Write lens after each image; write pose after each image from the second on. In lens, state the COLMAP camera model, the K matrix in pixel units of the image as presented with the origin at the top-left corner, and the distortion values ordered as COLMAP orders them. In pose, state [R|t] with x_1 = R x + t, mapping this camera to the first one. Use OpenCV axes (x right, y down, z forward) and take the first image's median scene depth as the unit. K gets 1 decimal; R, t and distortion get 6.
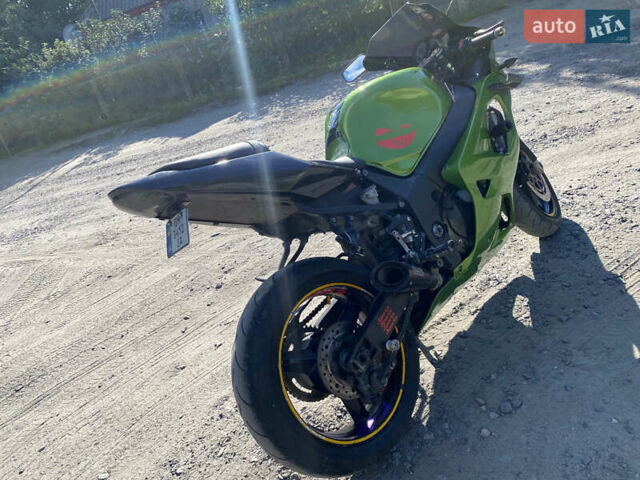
lens RADIAL K [[490.8, 0, 327.1], [0, 490.8, 240.7], [0, 0, 1]] dist [0.001039, 0.000252]
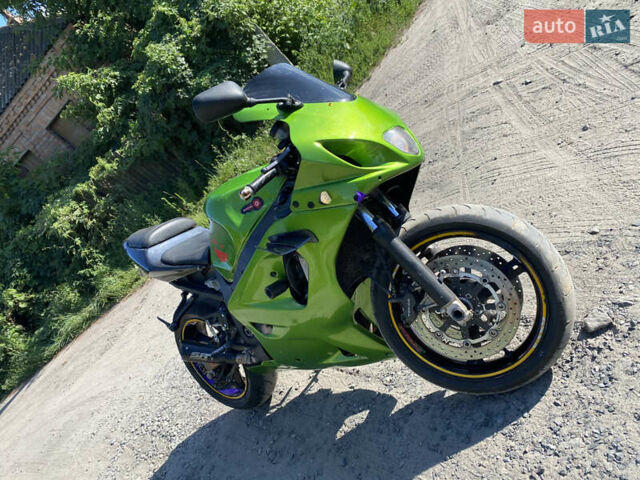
lens RADIAL K [[492.6, 0, 313.5], [0, 492.6, 248.7], [0, 0, 1]] dist [0.037516, -0.055728]
pose [[0.332493, 0.522167, -0.785360, 0.921124], [0.223579, 0.765358, 0.603523, -0.713709], [0.916221, -0.376257, 0.137731, 0.869271]]
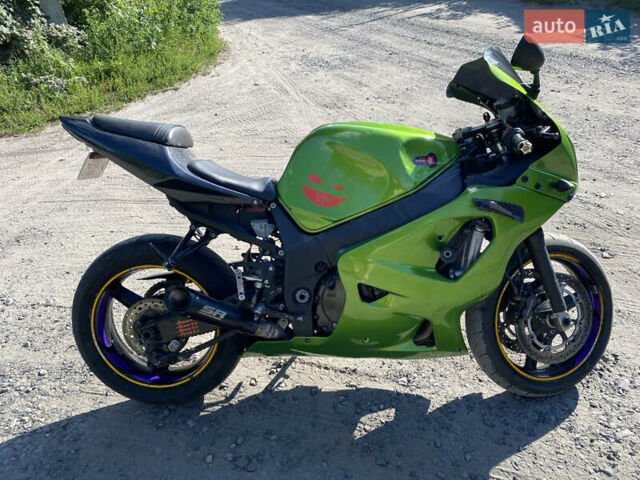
lens RADIAL K [[492.6, 0, 313.5], [0, 492.6, 248.7], [0, 0, 1]] dist [0.037516, -0.055728]
pose [[0.644800, 0.609235, -0.461592, 0.522765], [-0.455911, 0.791263, 0.407489, -0.416527], [0.613497, -0.052304, 0.787963, 0.203108]]
